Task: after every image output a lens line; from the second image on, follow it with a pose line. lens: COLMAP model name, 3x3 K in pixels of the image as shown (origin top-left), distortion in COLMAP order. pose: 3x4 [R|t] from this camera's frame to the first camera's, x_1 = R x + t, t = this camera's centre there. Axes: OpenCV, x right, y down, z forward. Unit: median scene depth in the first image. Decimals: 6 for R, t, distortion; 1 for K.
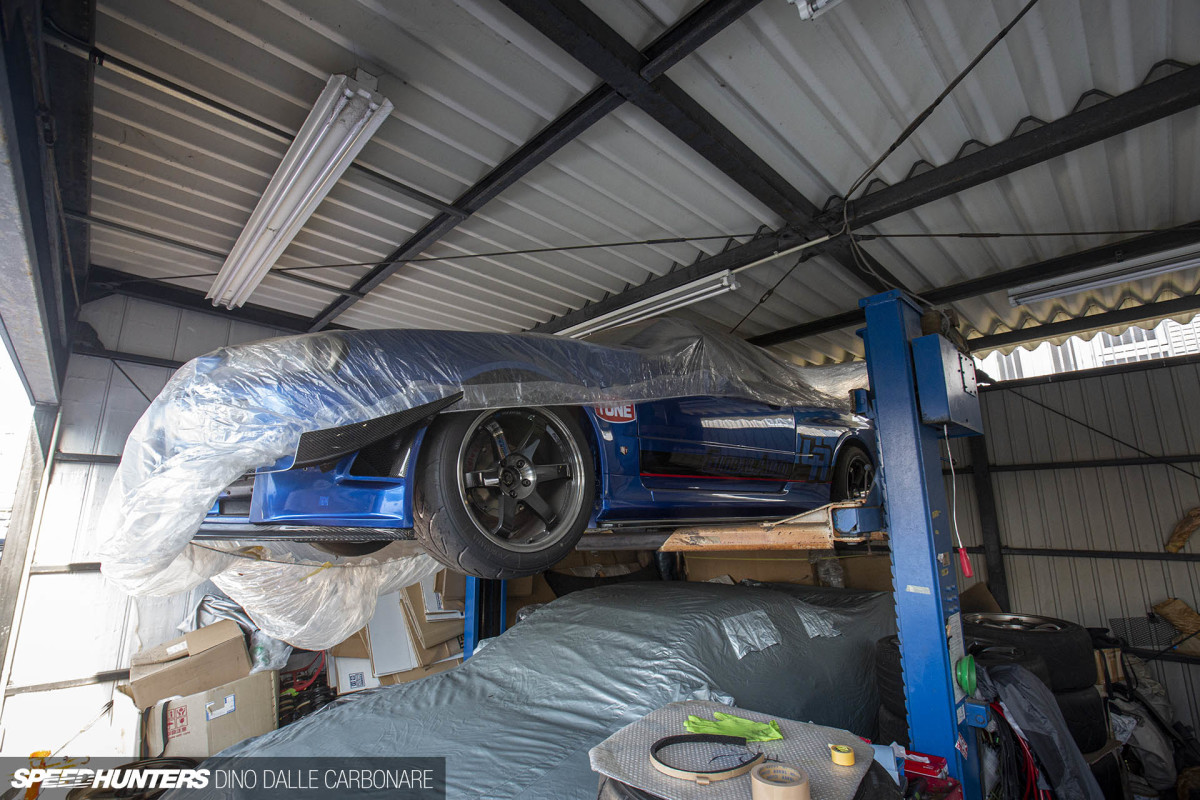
lens RADIAL K [[545.6, 0, 601.2], [0, 545.6, 394.6], [0, 0, 1]] dist [-0.066006, 0.027345]
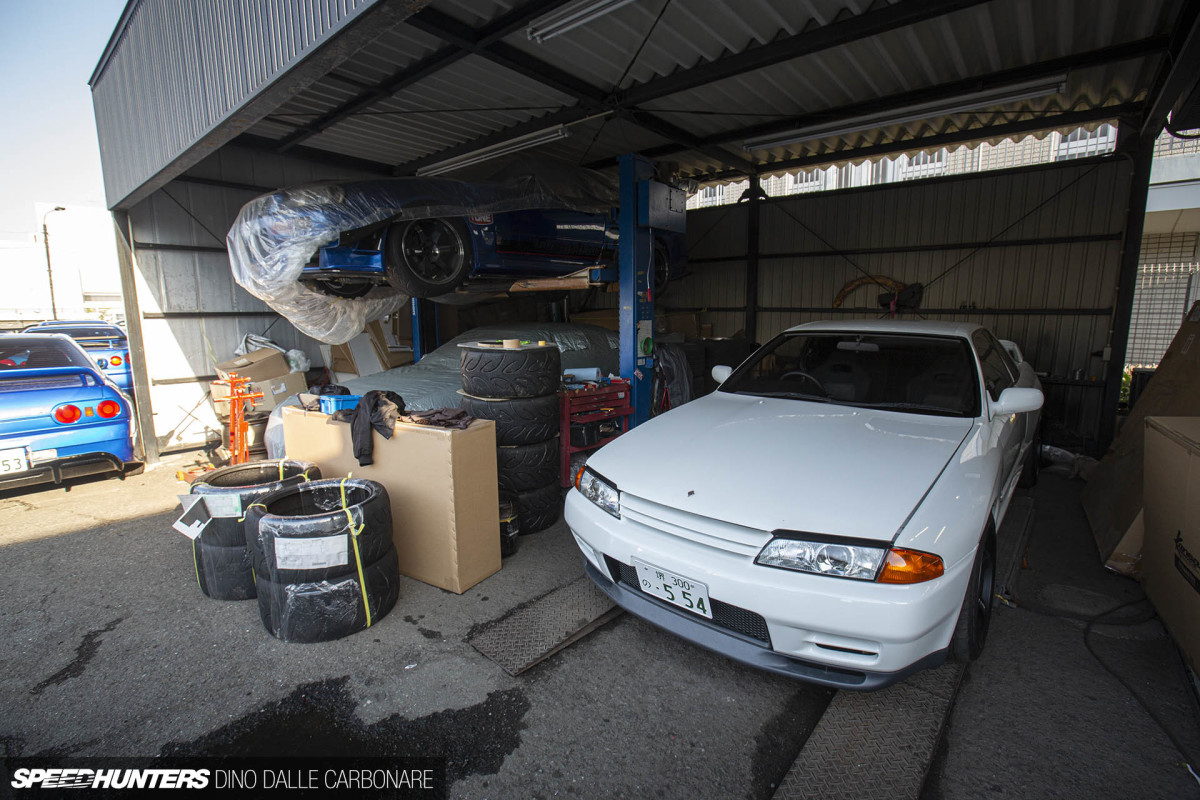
lens RADIAL K [[545.6, 0, 601.2], [0, 545.6, 394.6], [0, 0, 1]] dist [-0.066006, 0.027345]
pose [[0.995057, -0.015839, 0.098035, 0.244197], [-0.021309, 0.930146, 0.366570, -0.098591], [-0.096993, -0.366847, 0.925211, -1.027057]]
